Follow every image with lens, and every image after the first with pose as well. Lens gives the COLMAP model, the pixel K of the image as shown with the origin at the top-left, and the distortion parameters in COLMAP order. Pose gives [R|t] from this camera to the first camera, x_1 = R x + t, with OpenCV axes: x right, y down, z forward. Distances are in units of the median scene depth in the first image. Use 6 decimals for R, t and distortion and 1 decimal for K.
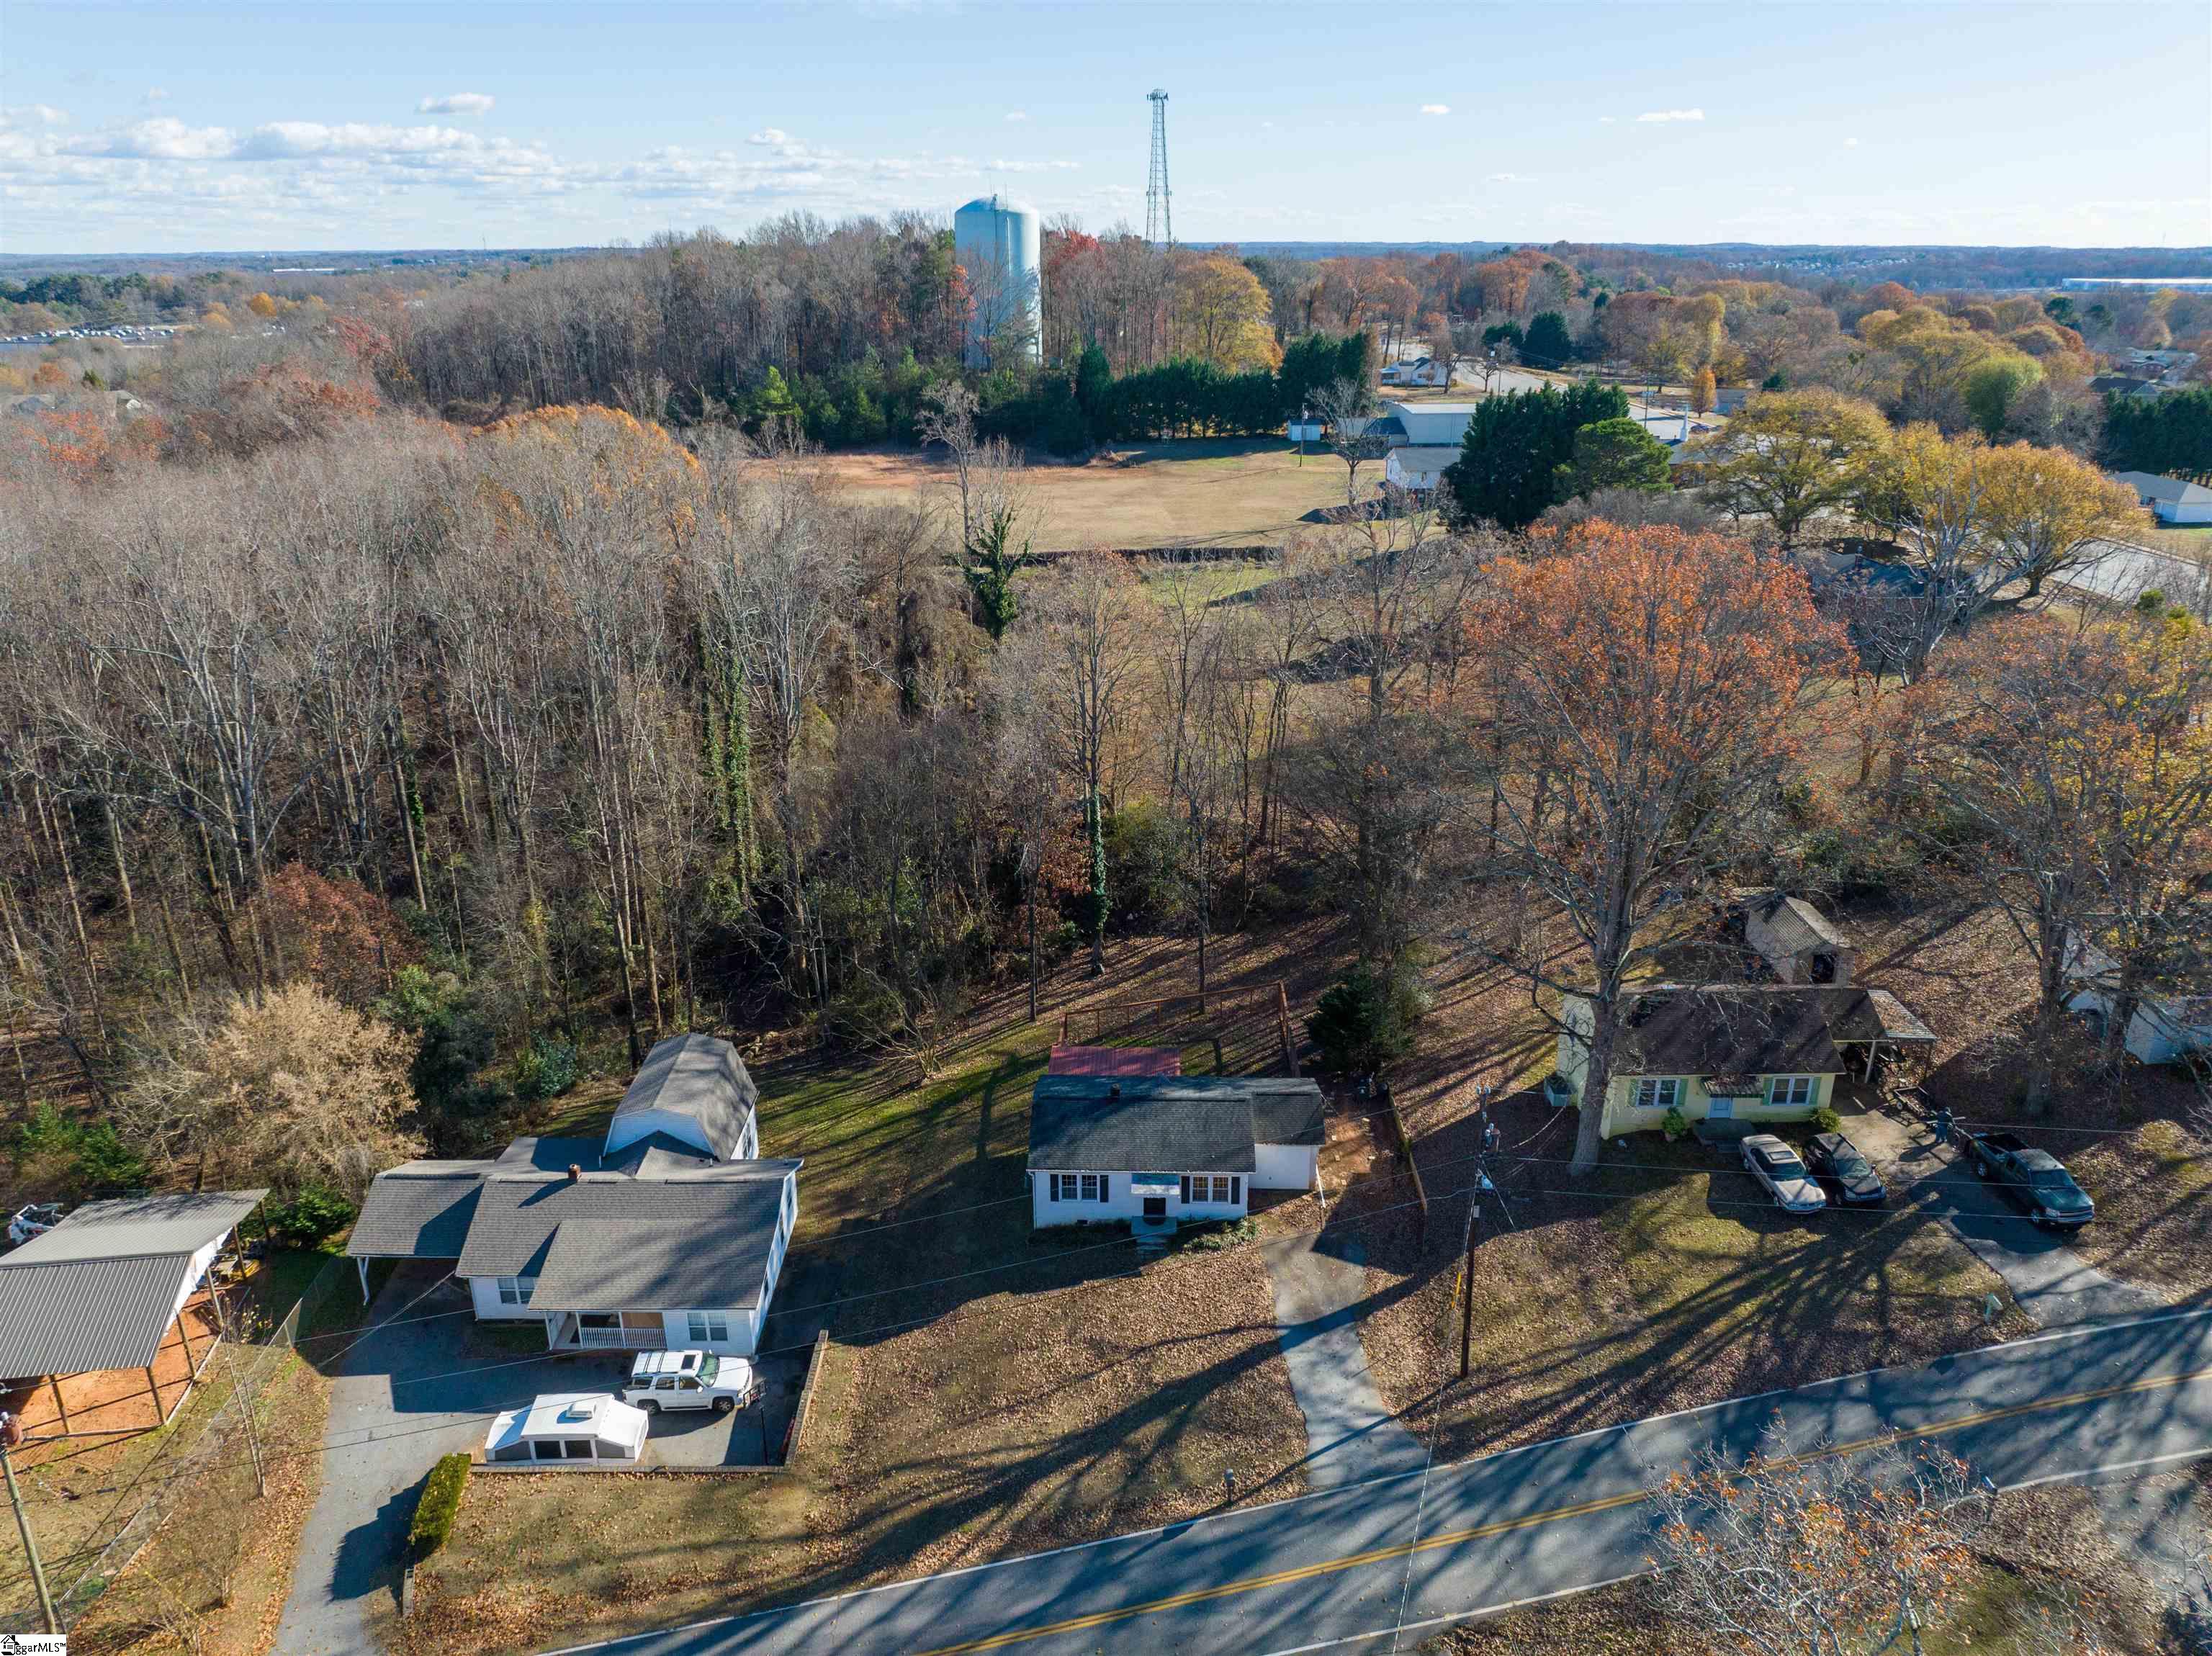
lens RADIAL K [[1556.0, 0, 1106.0], [0, 1556.0, 828.0], [0, 0, 1]] dist [-0.012694, -0.044814]
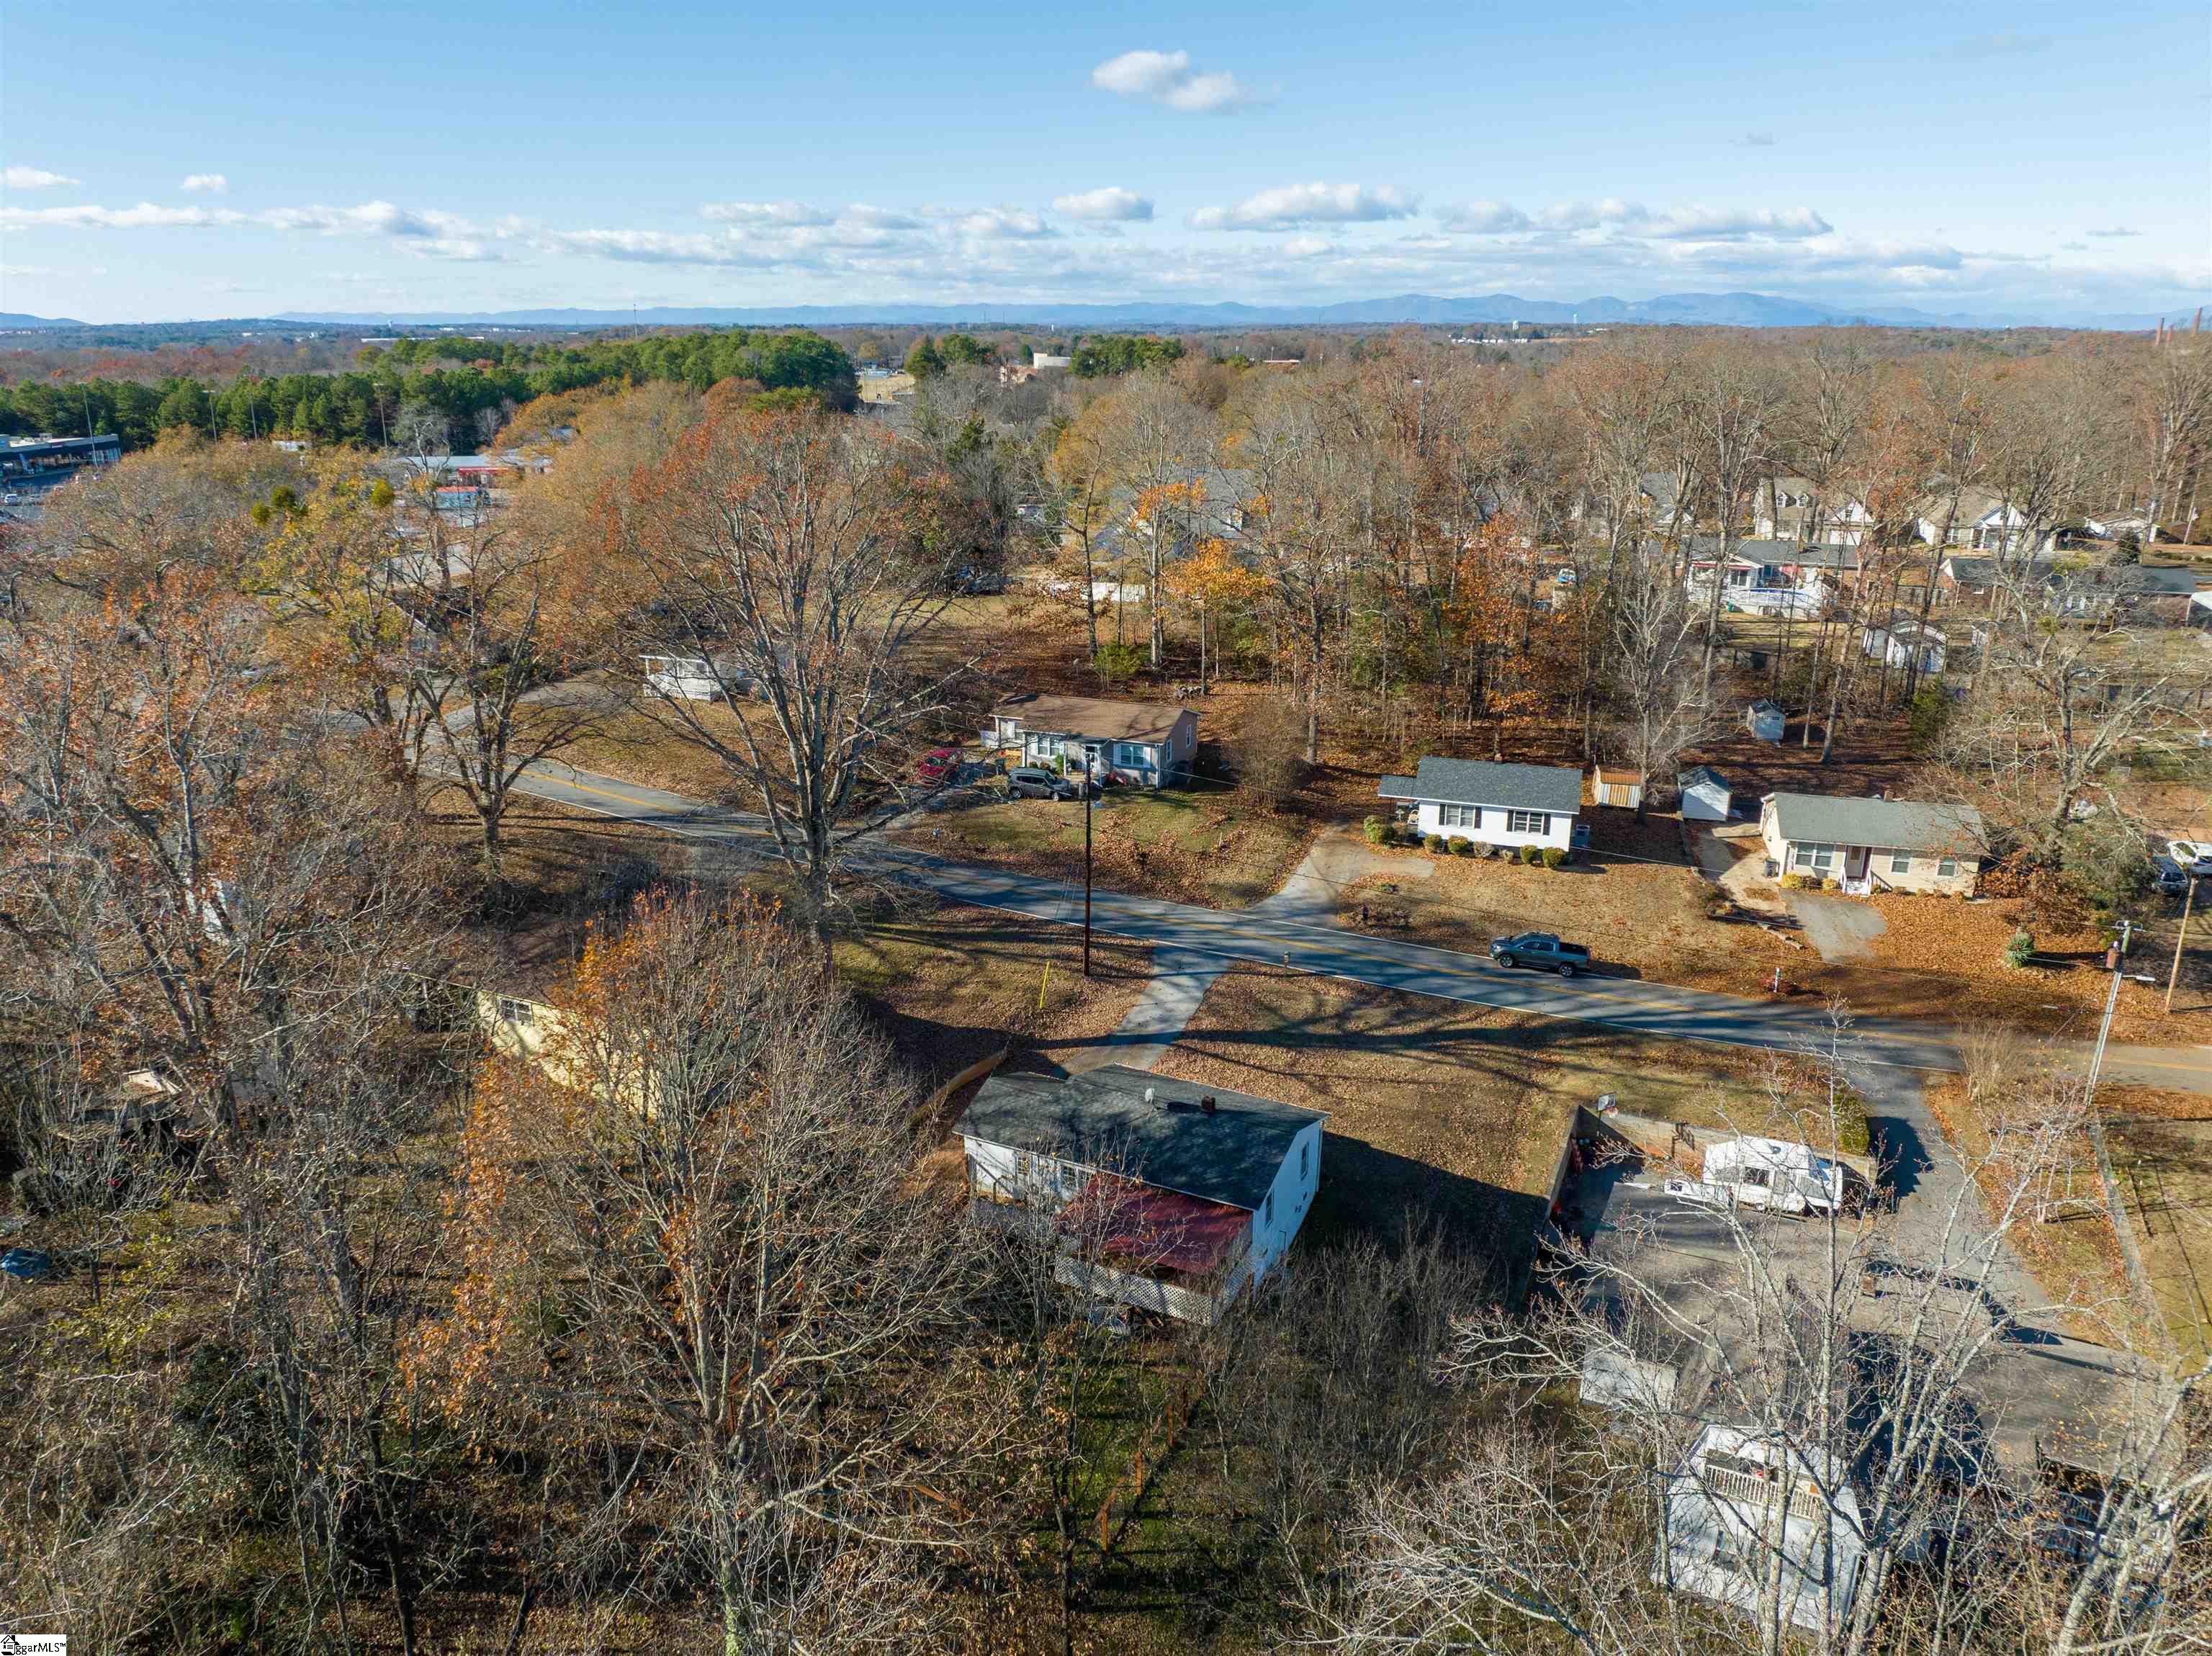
lens RADIAL K [[1556.0, 0, 1106.0], [0, 1556.0, 828.0], [0, 0, 1]] dist [-0.012694, -0.044814]
pose [[-0.914023, -0.111035, 0.390171, -0.313801], [0.160430, 0.784460, 0.599069, -0.607258], [-0.372591, 0.610158, -0.699201, 1.927127]]
